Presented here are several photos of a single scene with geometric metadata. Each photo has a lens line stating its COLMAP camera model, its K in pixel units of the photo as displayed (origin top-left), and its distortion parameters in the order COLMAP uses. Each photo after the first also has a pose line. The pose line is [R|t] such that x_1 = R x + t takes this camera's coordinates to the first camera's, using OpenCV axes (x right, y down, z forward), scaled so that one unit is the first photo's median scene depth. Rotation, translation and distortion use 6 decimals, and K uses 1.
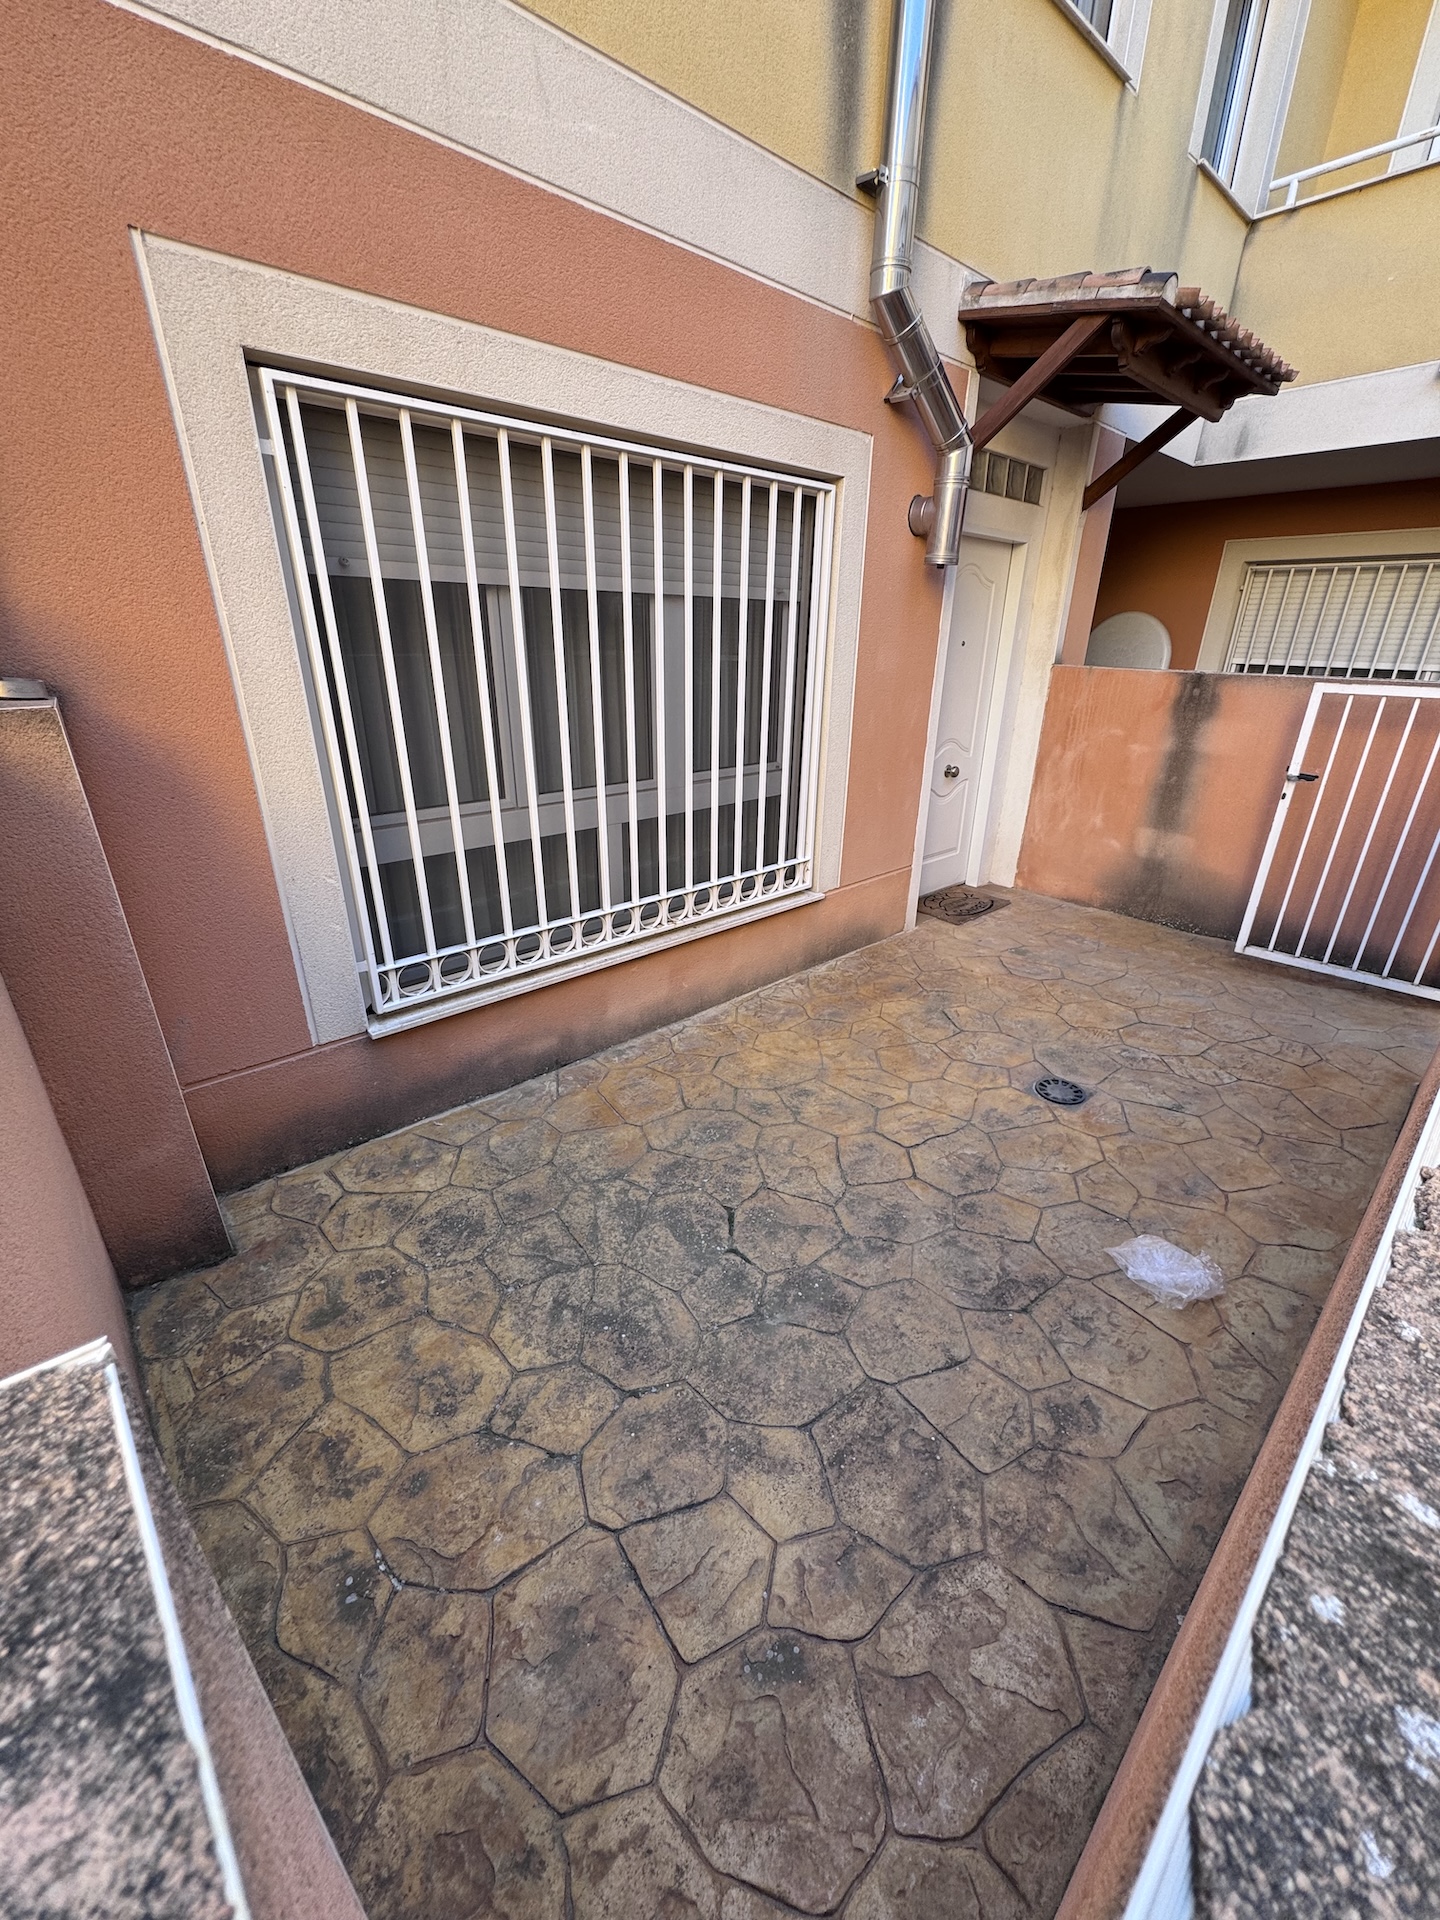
lens RADIAL K [[765.8, 0, 726.1], [0, 765.8, 963.7], [0, 0, 1]] dist [-0.003691, -0.000188]
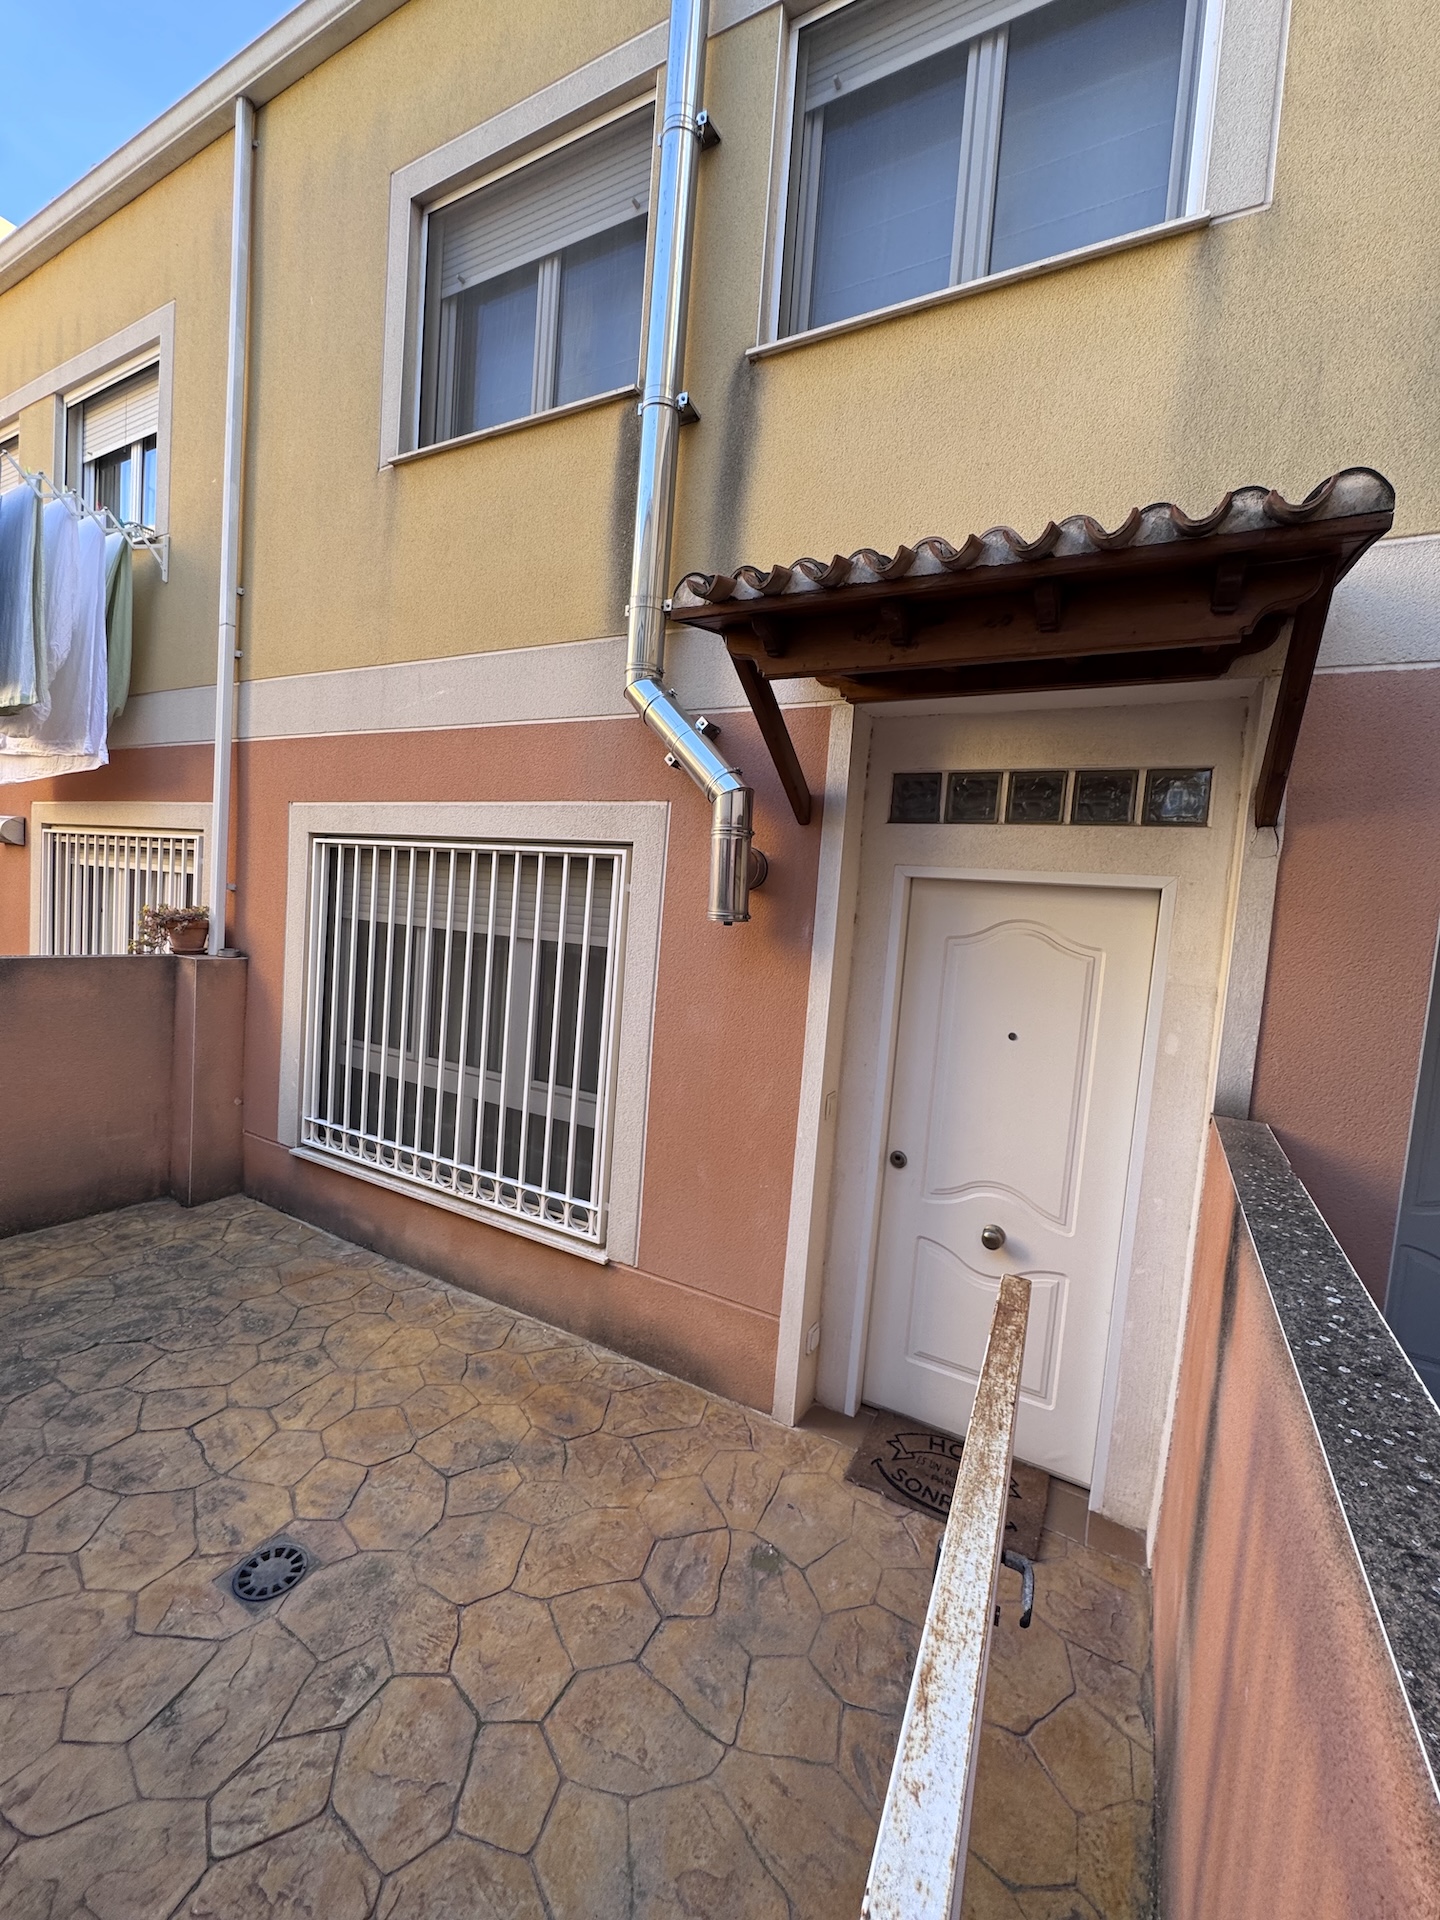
lens RADIAL K [[765.8, 0, 721.3], [0, 765.8, 965.4], [0, 0, 1]] dist [-0.003691, -0.000188]
pose [[0.322434, 0.077934, -0.943378, 1.263535], [-0.437849, 0.895860, -0.075643, -0.501940], [0.839240, 0.437448, 0.322980, 0.910554]]
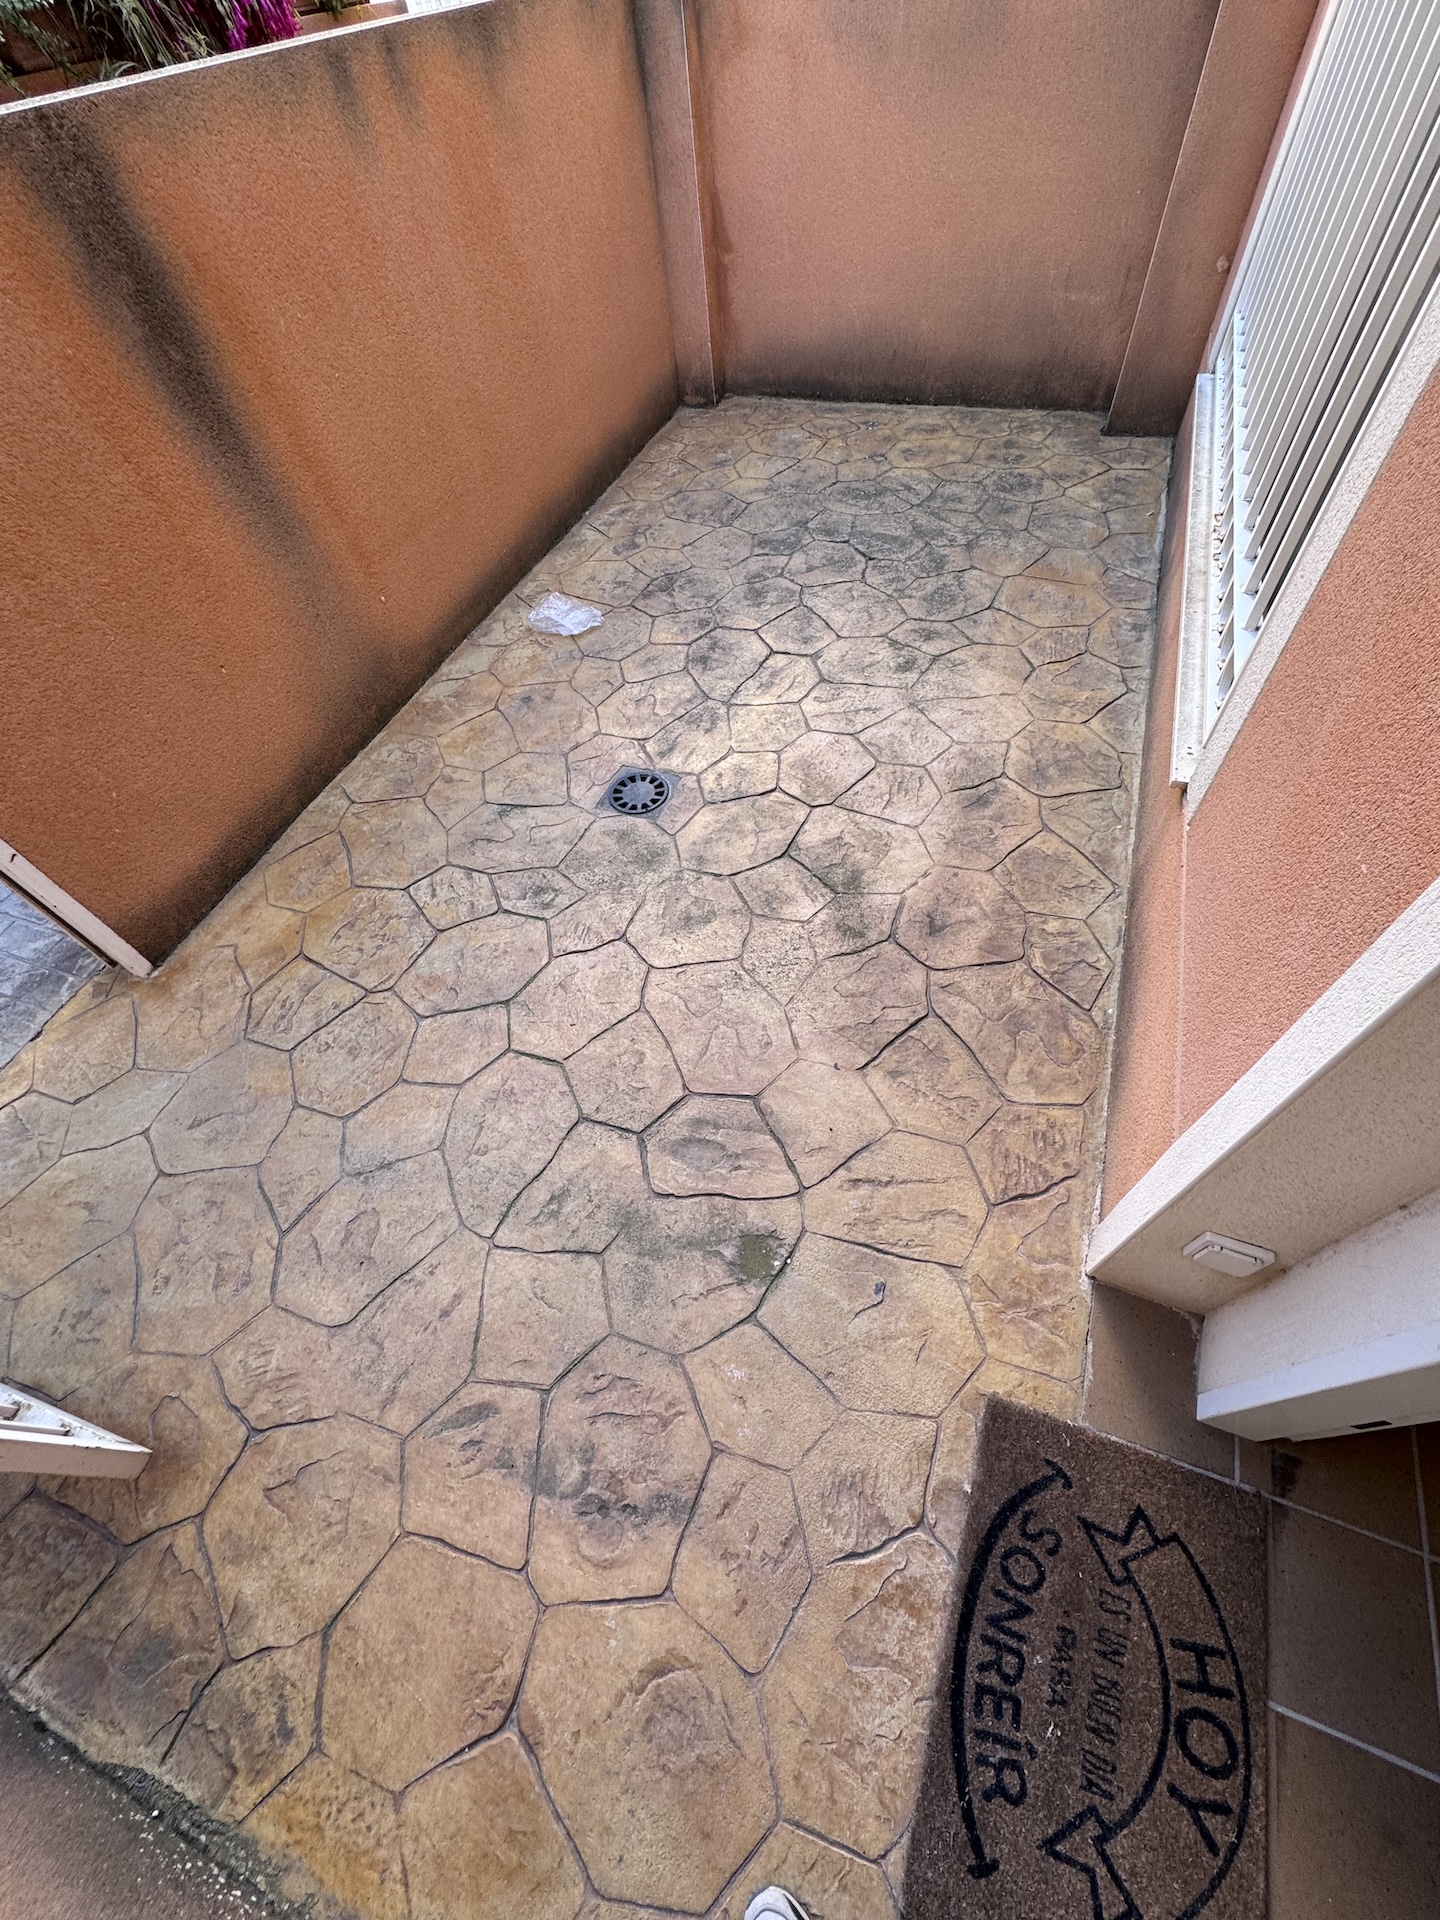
lens RADIAL K [[765.8, 0, 727.0], [0, 765.8, 962.9], [0, 0, 1]] dist [-0.003691, -0.000188]
pose [[-0.890001, 0.405063, -0.209336, 0.615467], [-0.104846, 0.265001, 0.958531, -0.569101], [0.443740, 0.875042, -0.193382, 1.400459]]
